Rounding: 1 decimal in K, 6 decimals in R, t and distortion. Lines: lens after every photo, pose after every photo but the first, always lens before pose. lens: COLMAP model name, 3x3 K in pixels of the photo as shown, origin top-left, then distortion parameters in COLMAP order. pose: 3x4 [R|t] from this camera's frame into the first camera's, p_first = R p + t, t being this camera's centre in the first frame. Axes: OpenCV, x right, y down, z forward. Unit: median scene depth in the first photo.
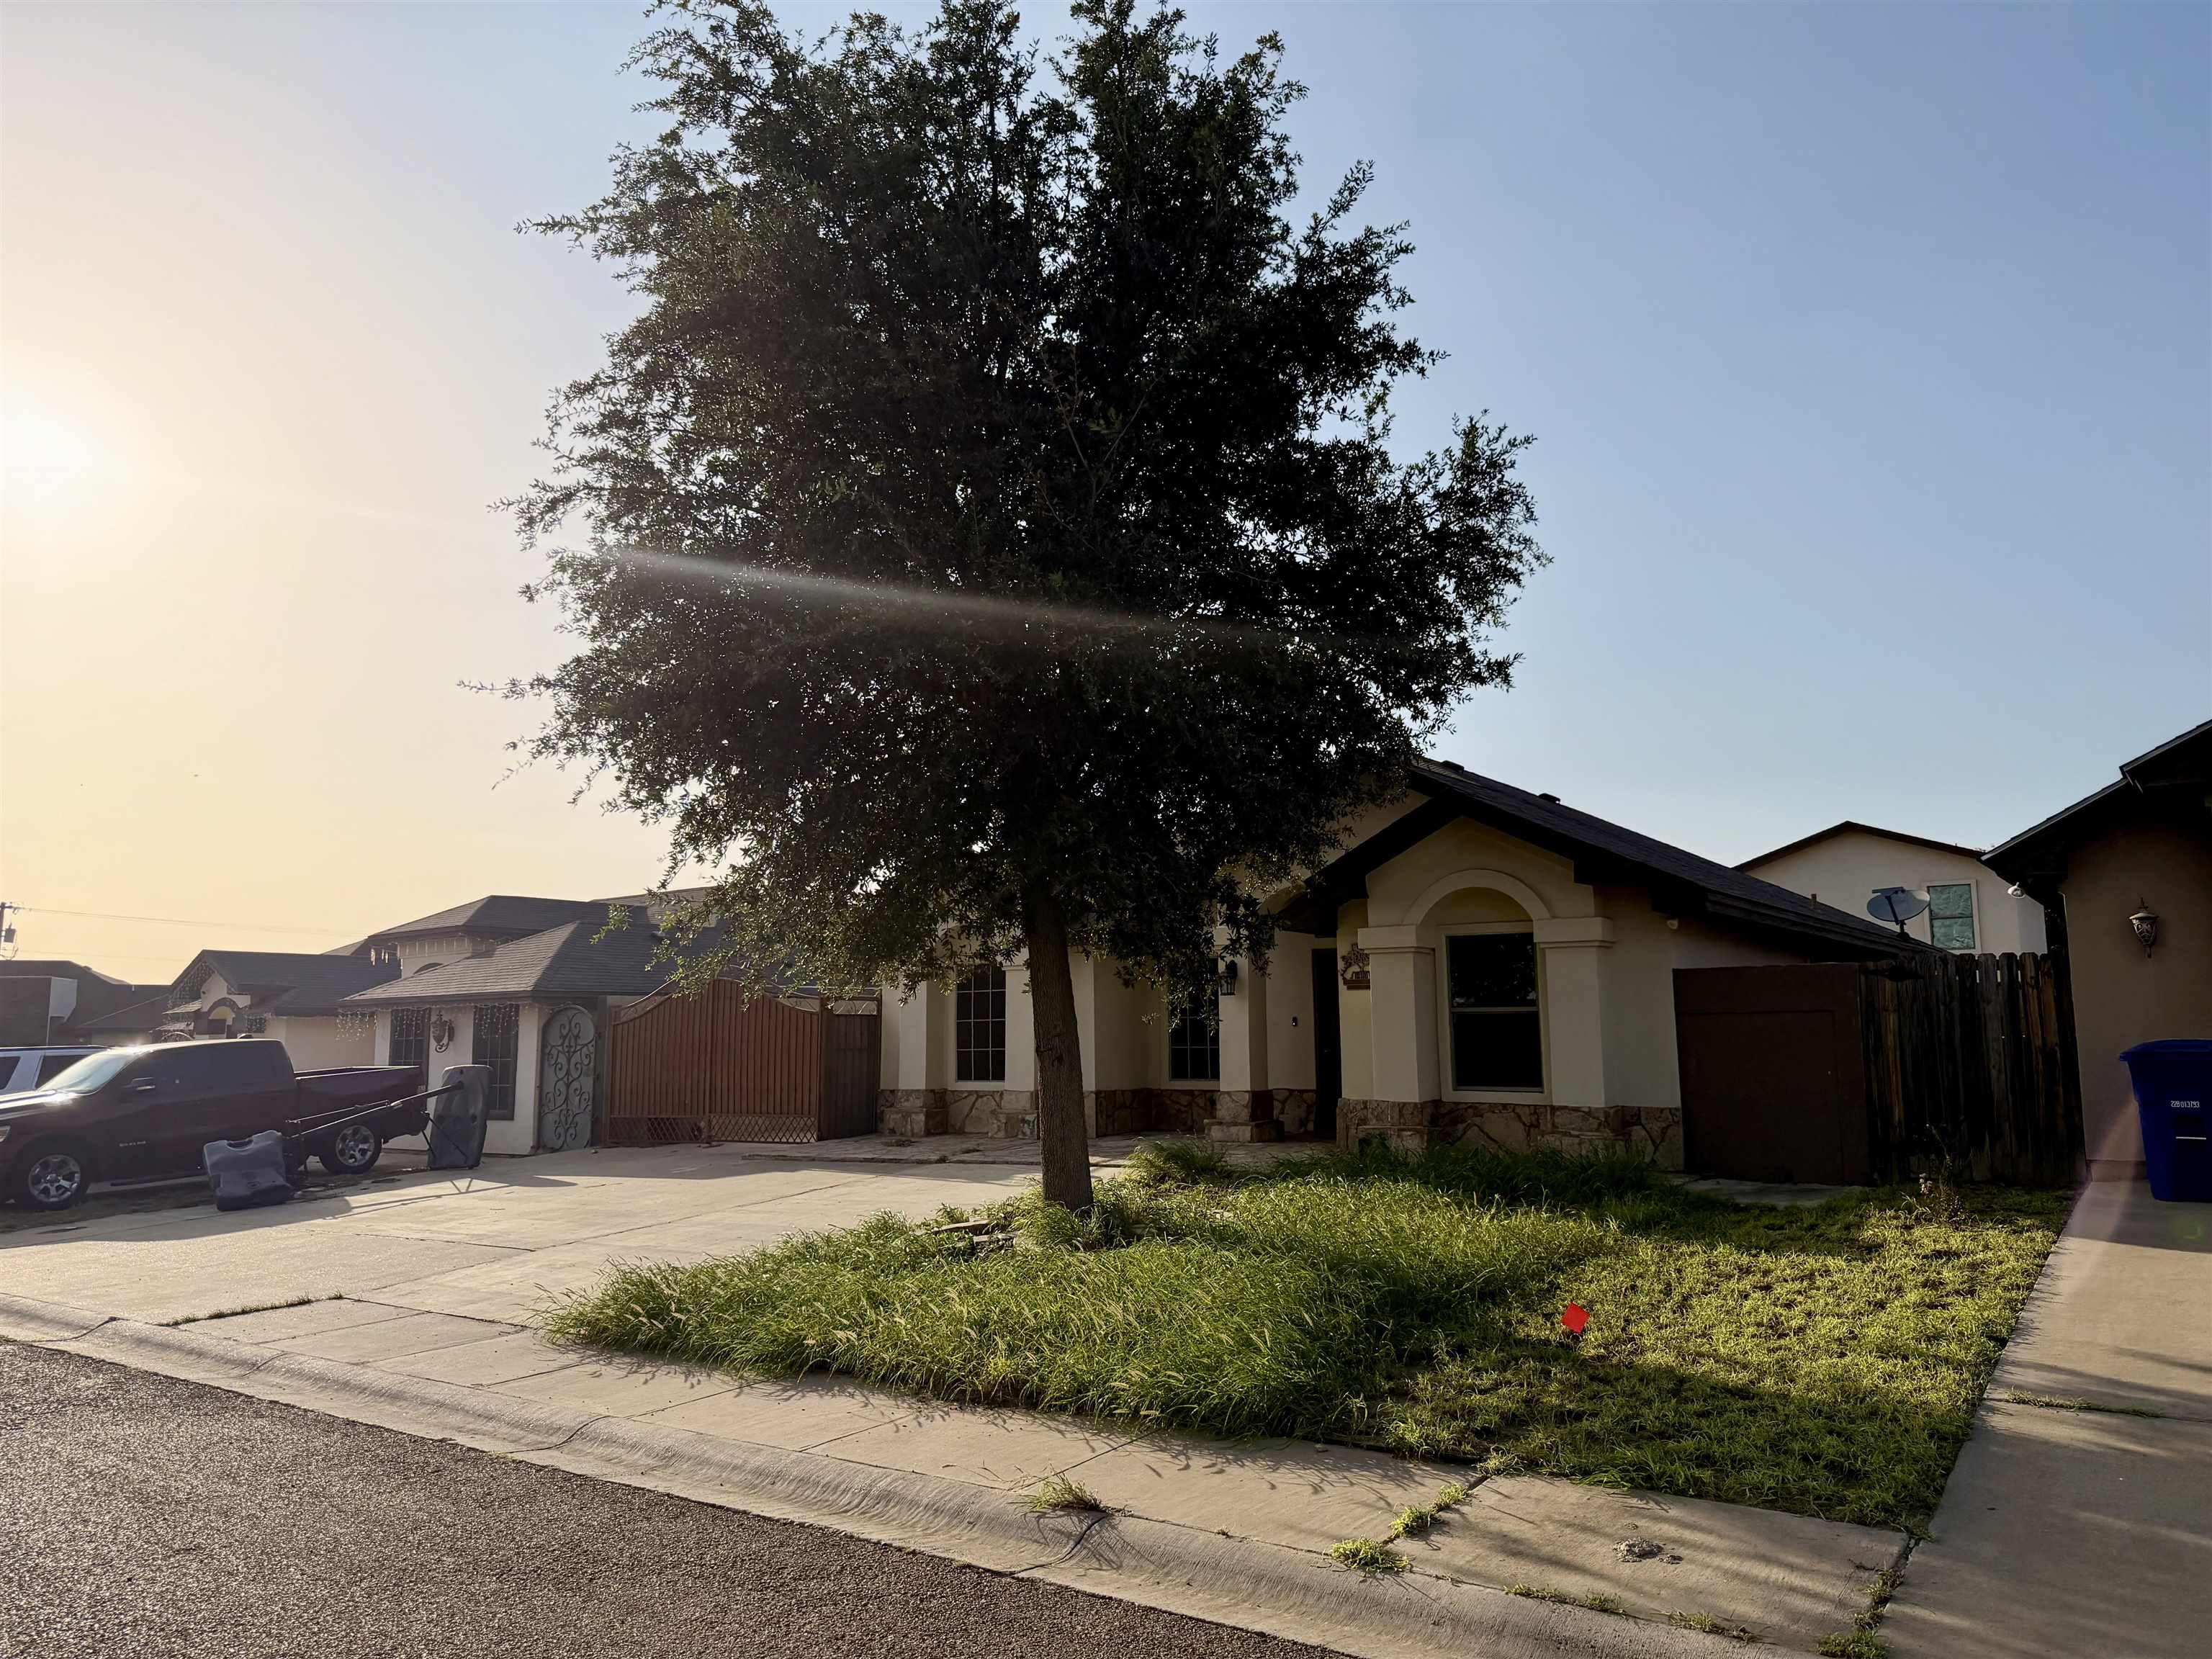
lens RADIAL K [[1537.7, 0, 1105.8], [0, 1537.7, 825.5], [0, 0, 1]] dist [0.070913, -0.068167]
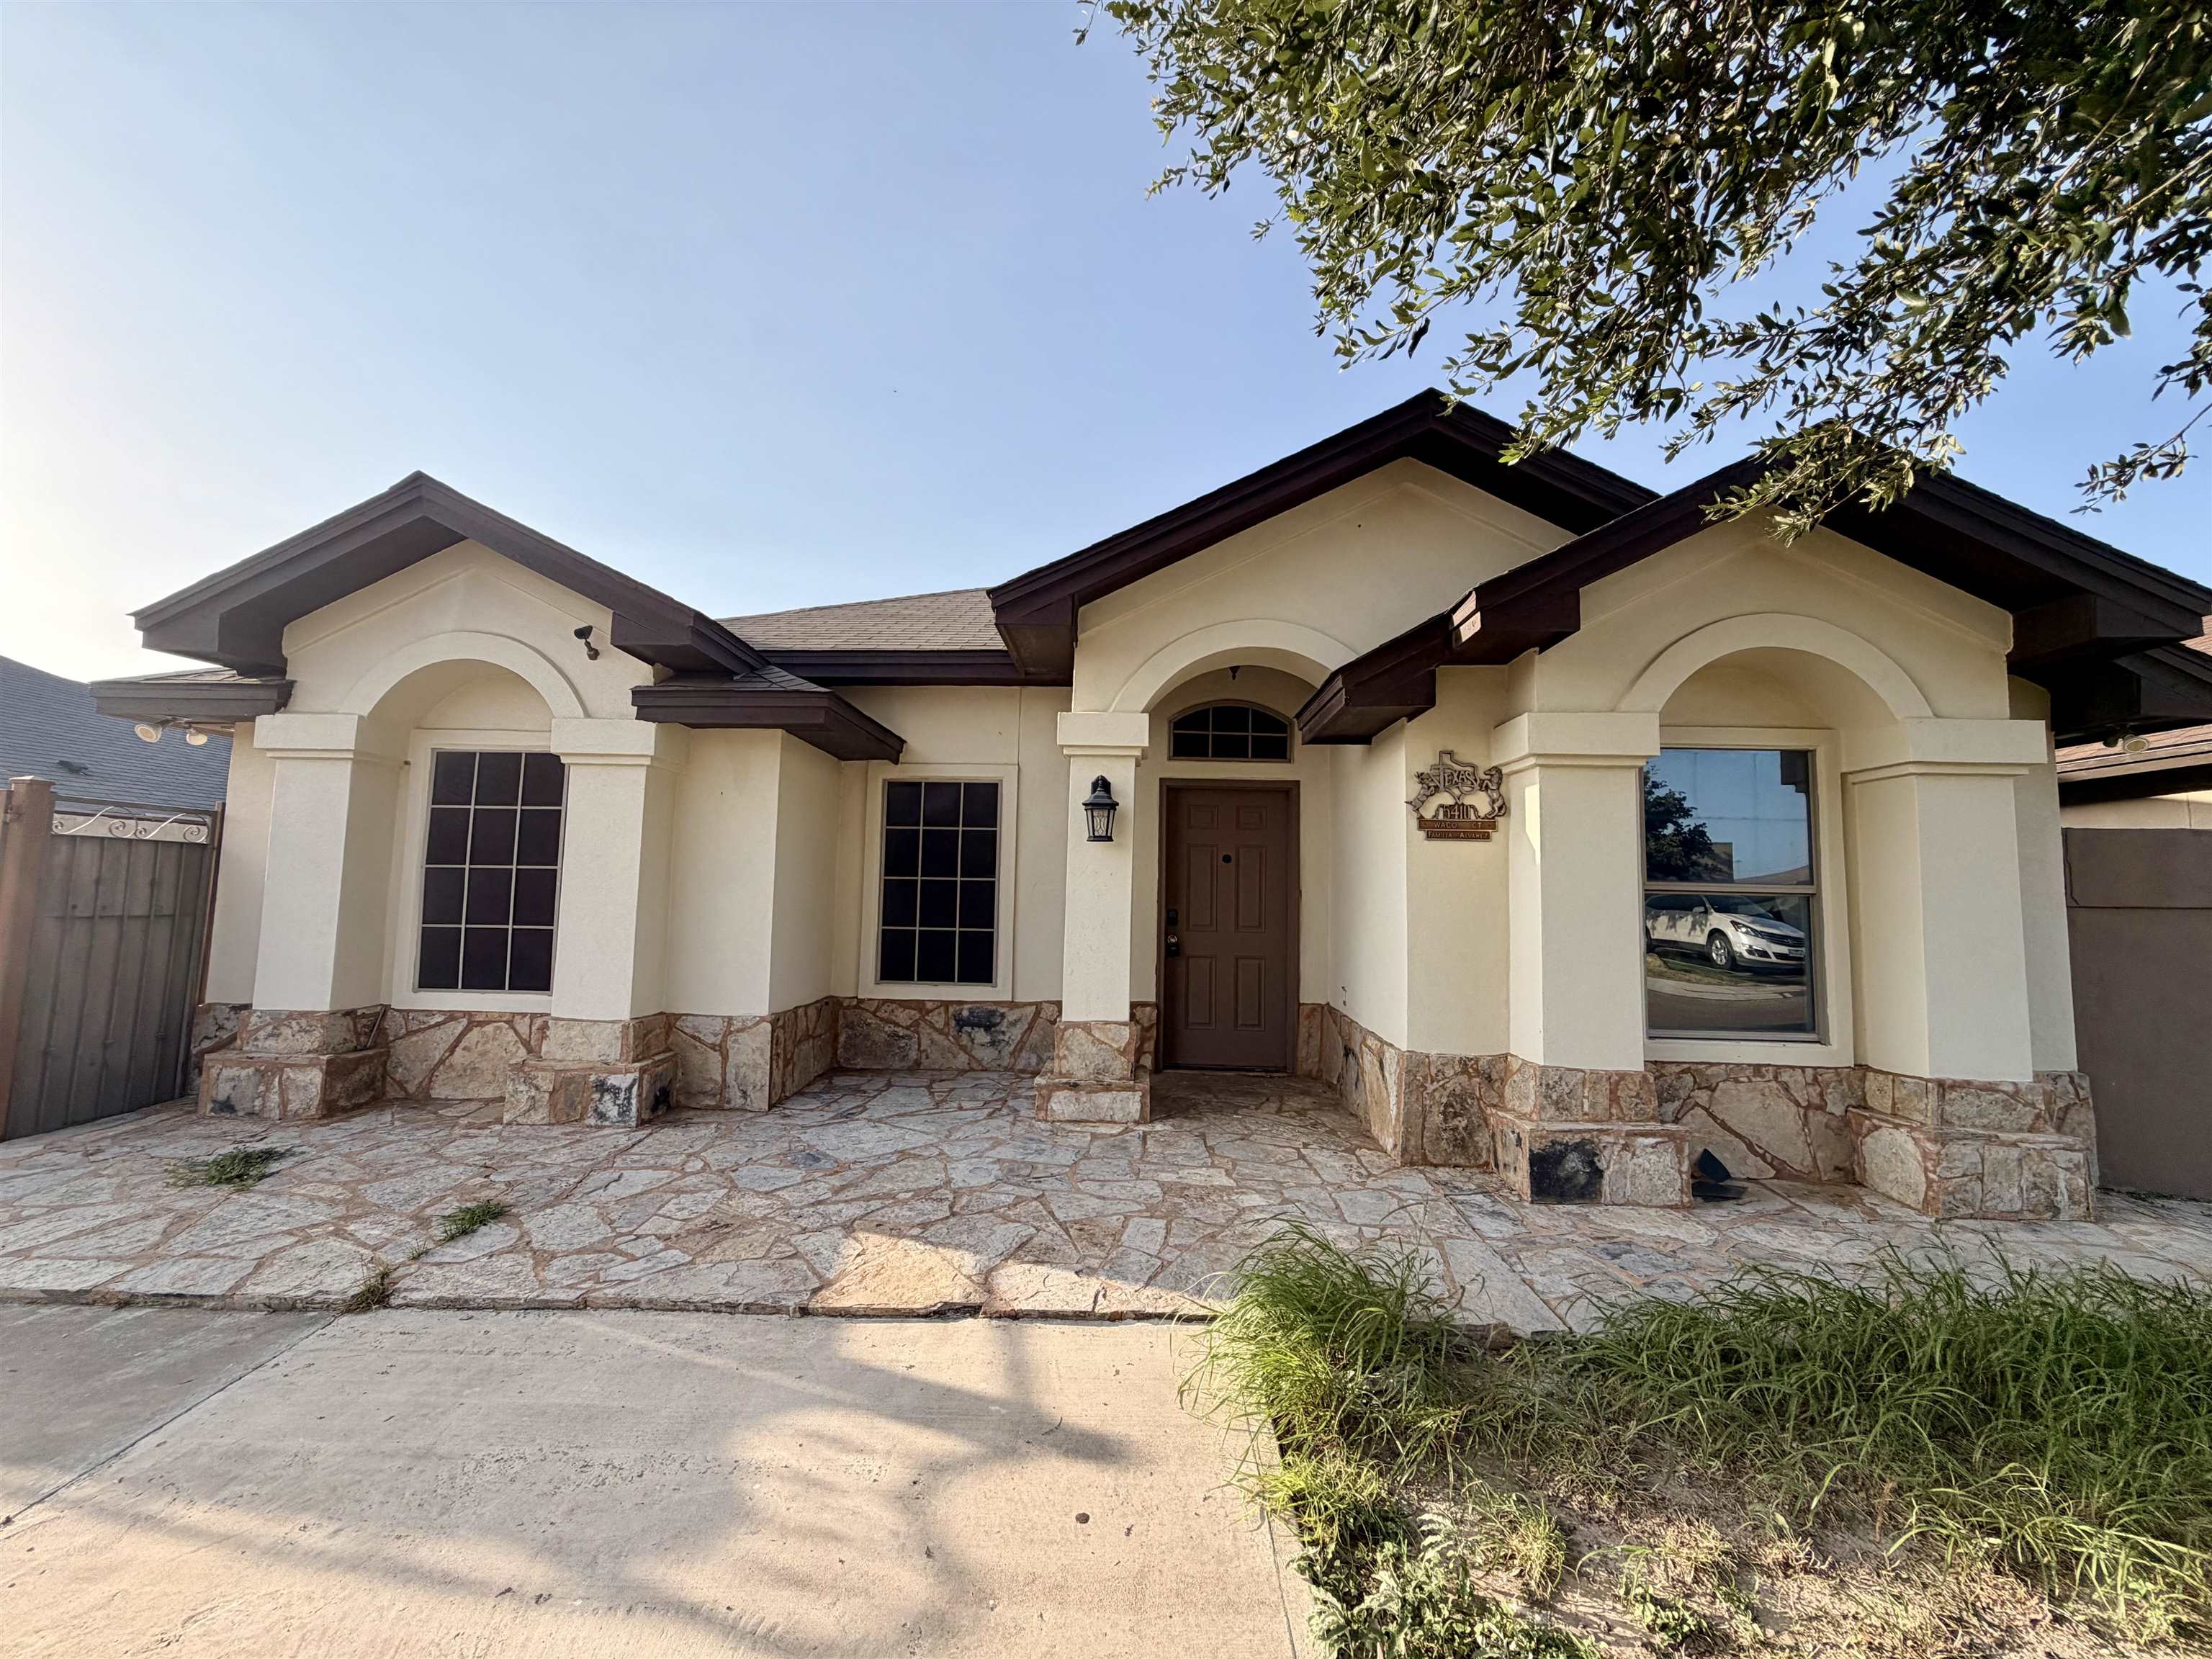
lens RADIAL K [[881.3, 0, 1097.8], [0, 881.3, 829.5], [0, 0, 1]] dist [-0.003442, 0.001258]
pose [[0.828931, 0.073425, 0.554511, -0.080682], [-0.106116, 0.993987, 0.027013, 0.091218], [-0.549193, -0.081235, 0.831738, 0.695658]]
